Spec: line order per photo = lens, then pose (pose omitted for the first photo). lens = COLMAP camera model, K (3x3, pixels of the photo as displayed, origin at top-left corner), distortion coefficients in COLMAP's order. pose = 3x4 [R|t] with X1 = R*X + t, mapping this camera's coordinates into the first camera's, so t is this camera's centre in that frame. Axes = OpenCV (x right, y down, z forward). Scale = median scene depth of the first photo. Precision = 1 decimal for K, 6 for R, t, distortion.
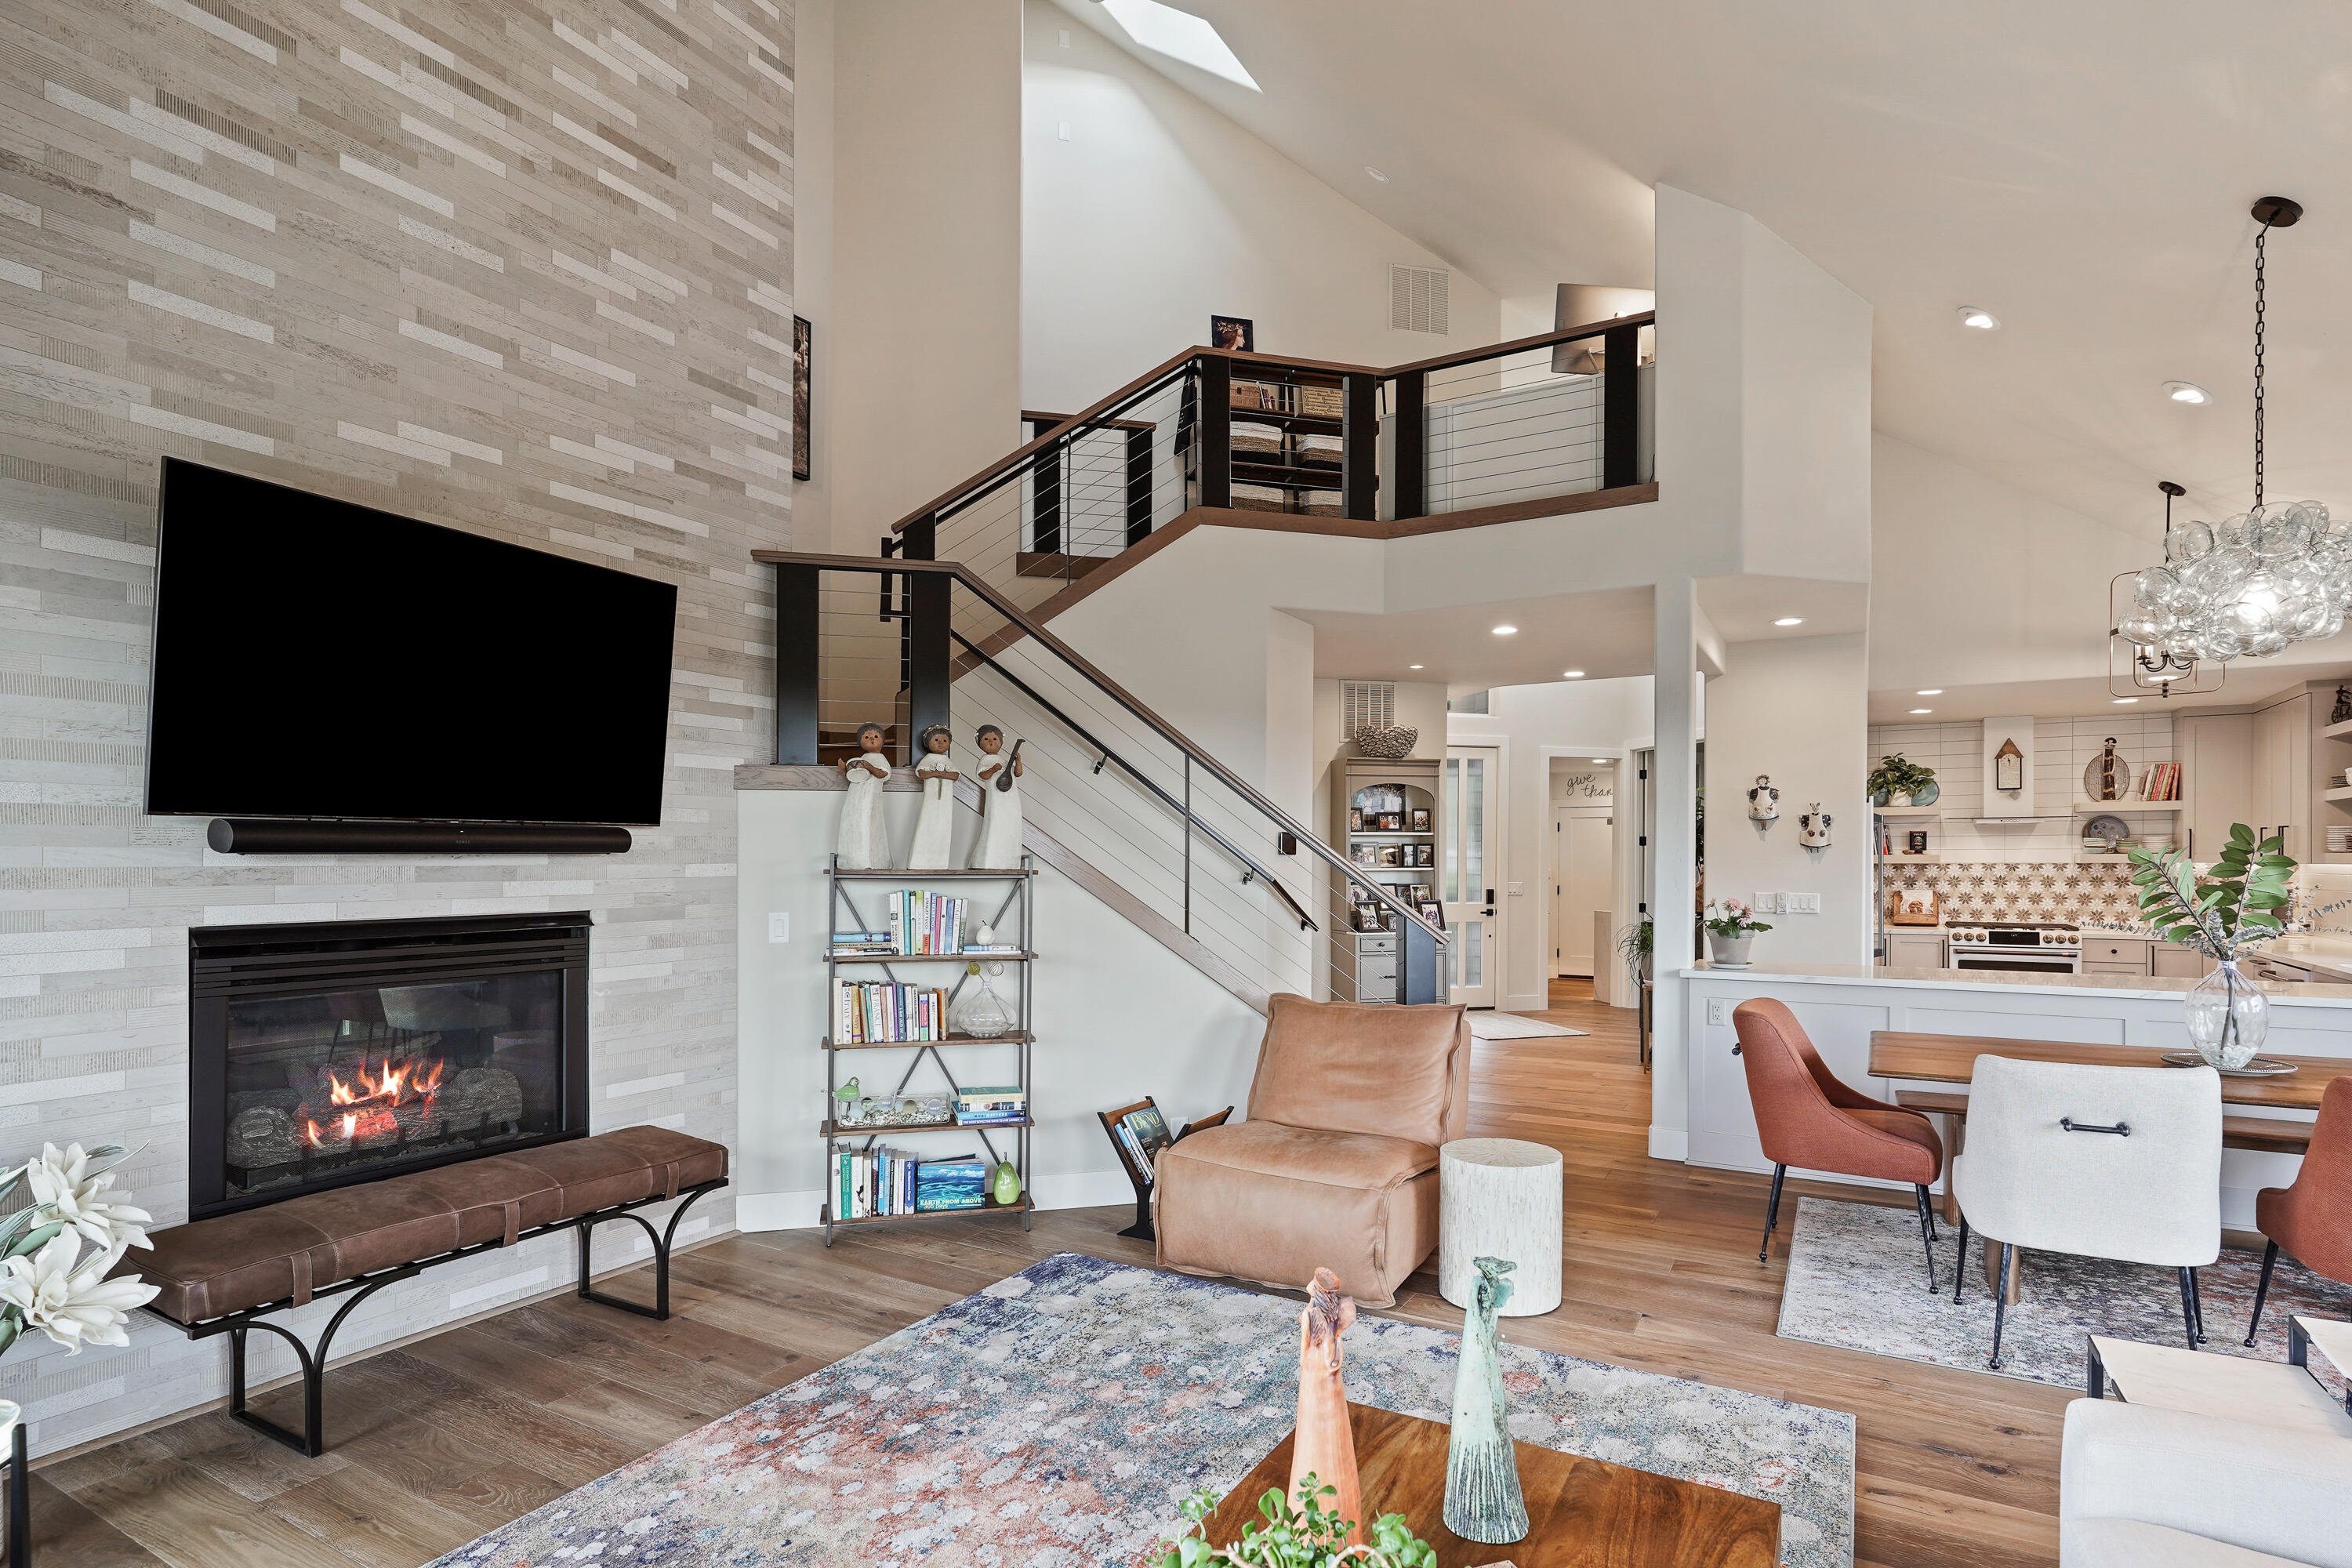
lens RADIAL K [[1155.0, 0, 1211.7], [0, 1155.0, 875.1], [0, 0, 1]] dist [-0.010787, 0.005420]
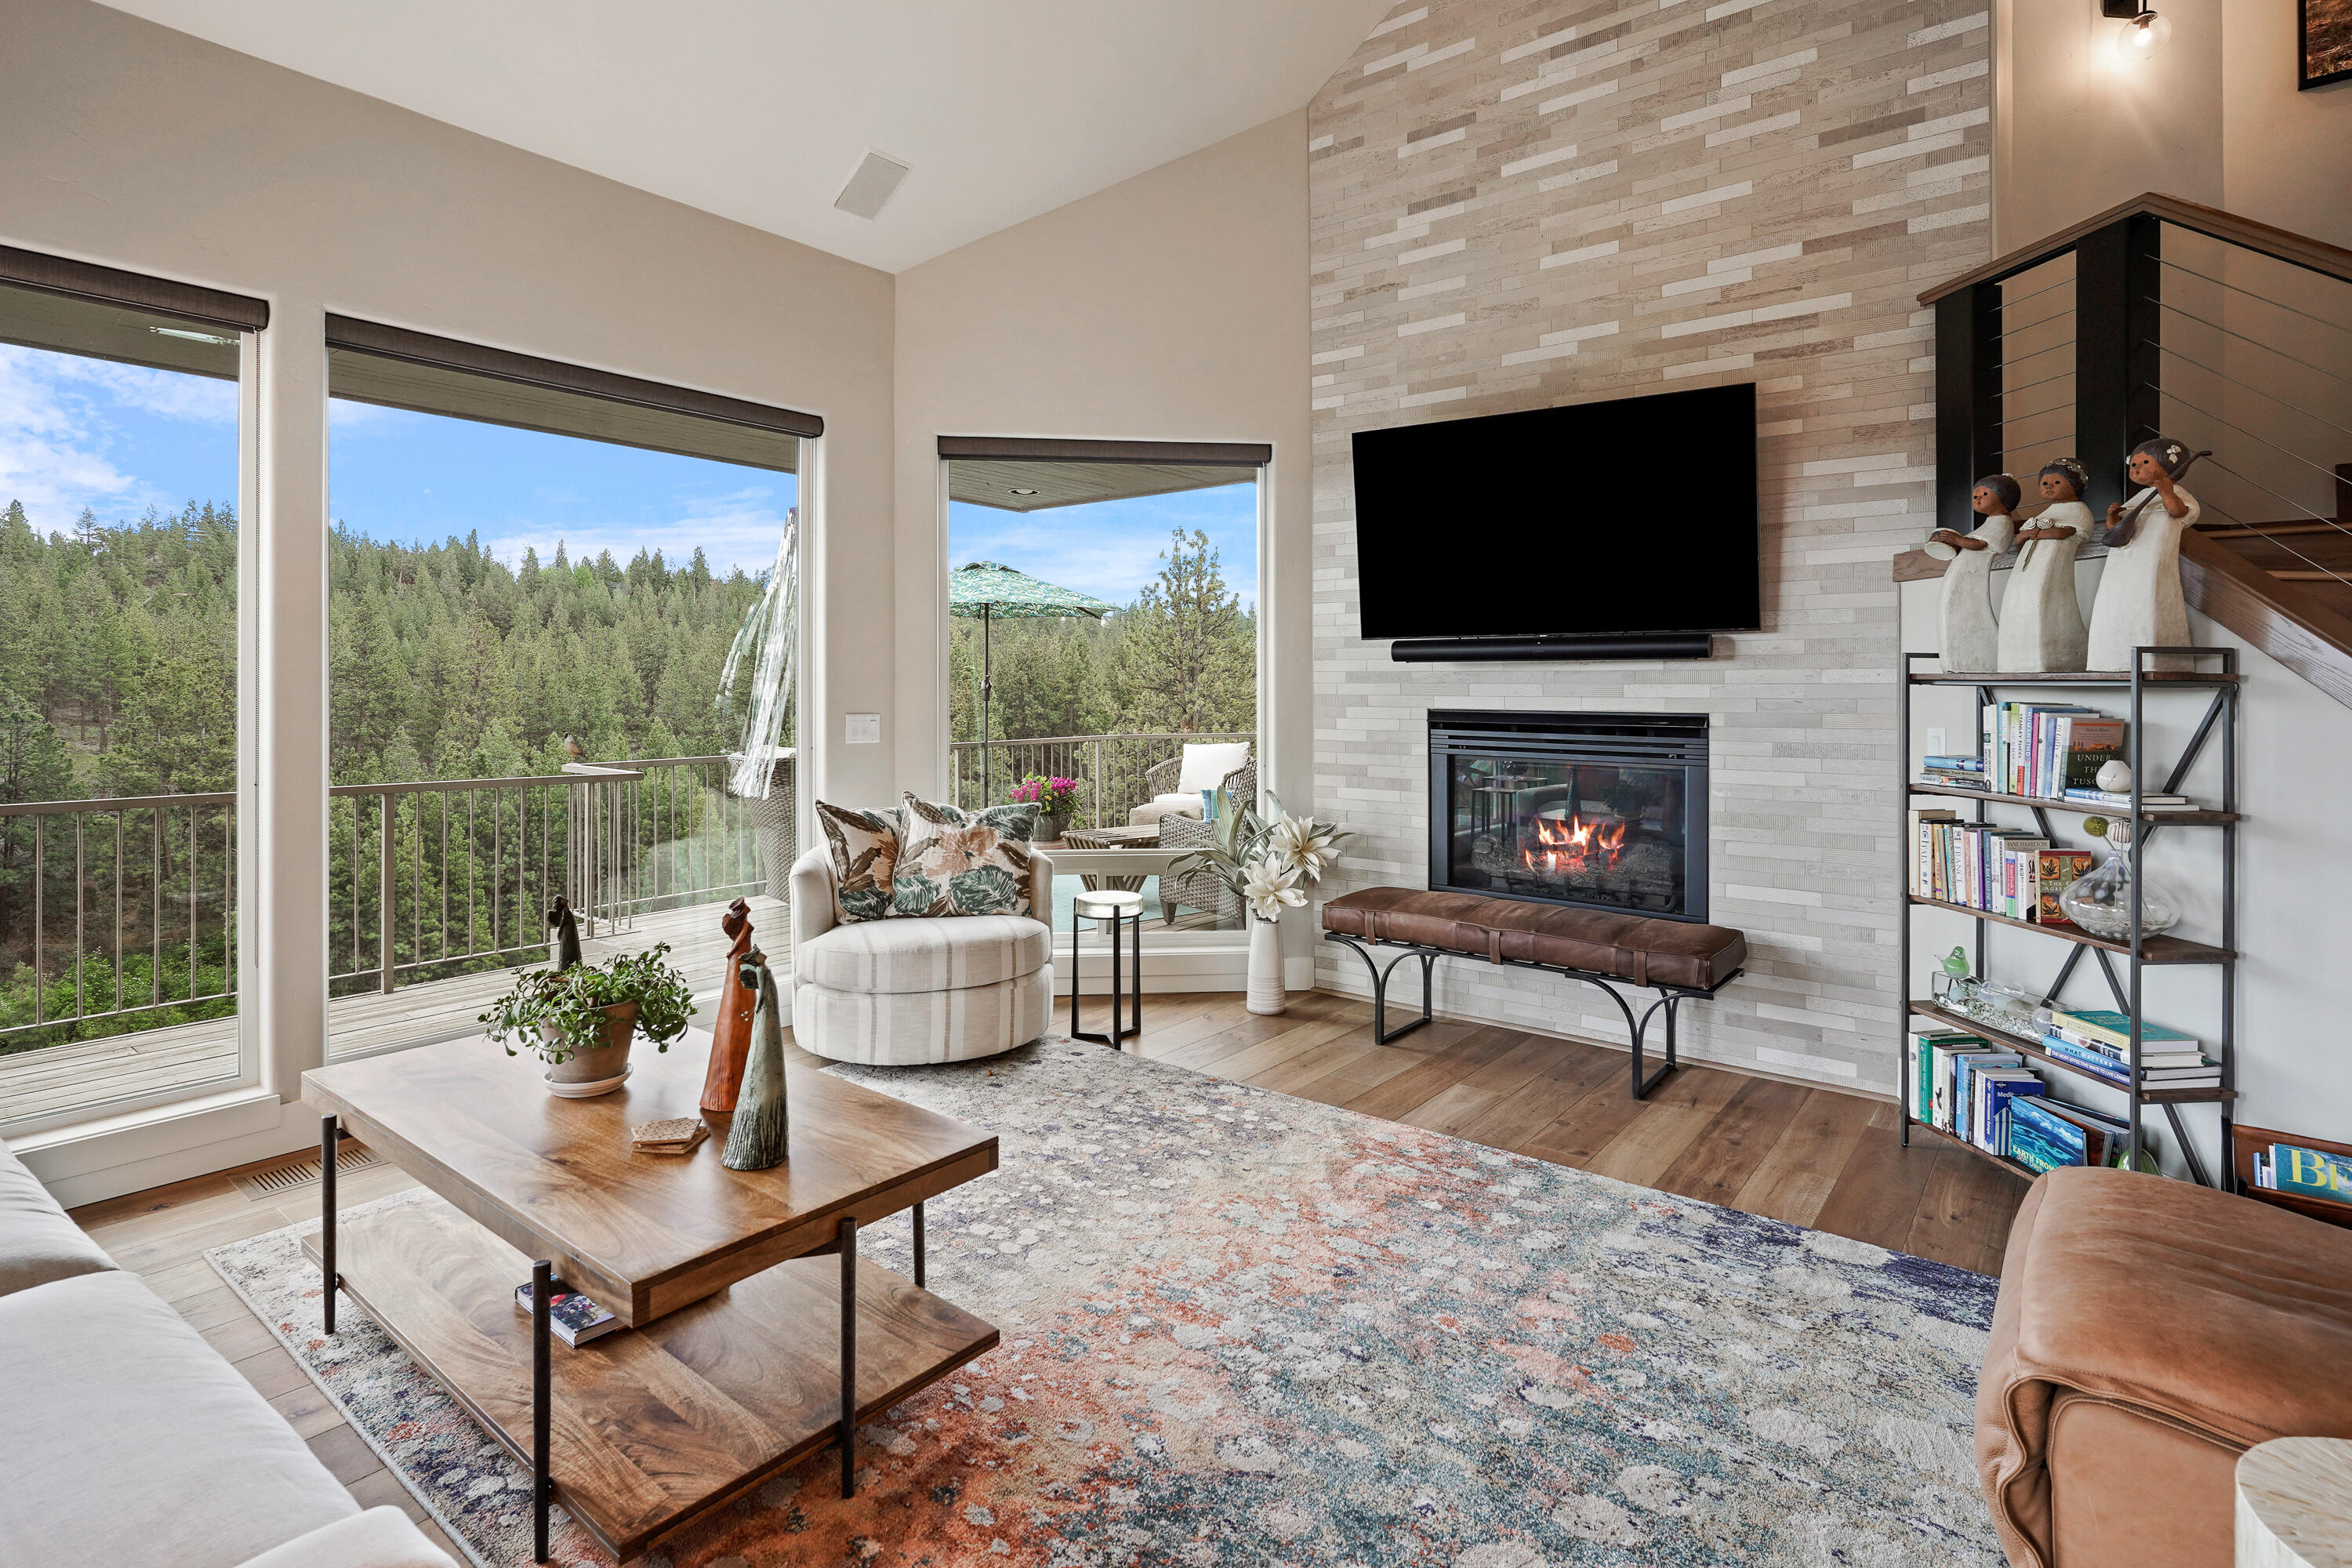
lens RADIAL K [[1155.0, 0, 1172.6], [0, 1155.0, 702.4], [0, 0, 1]] dist [-0.010787, 0.005420]
pose [[-0.146347, 0.011776, -0.989163, 0.374417], [-0.020395, 0.999681, 0.014919, 0.009574], [0.989023, 0.022357, -0.146060, 0.432570]]
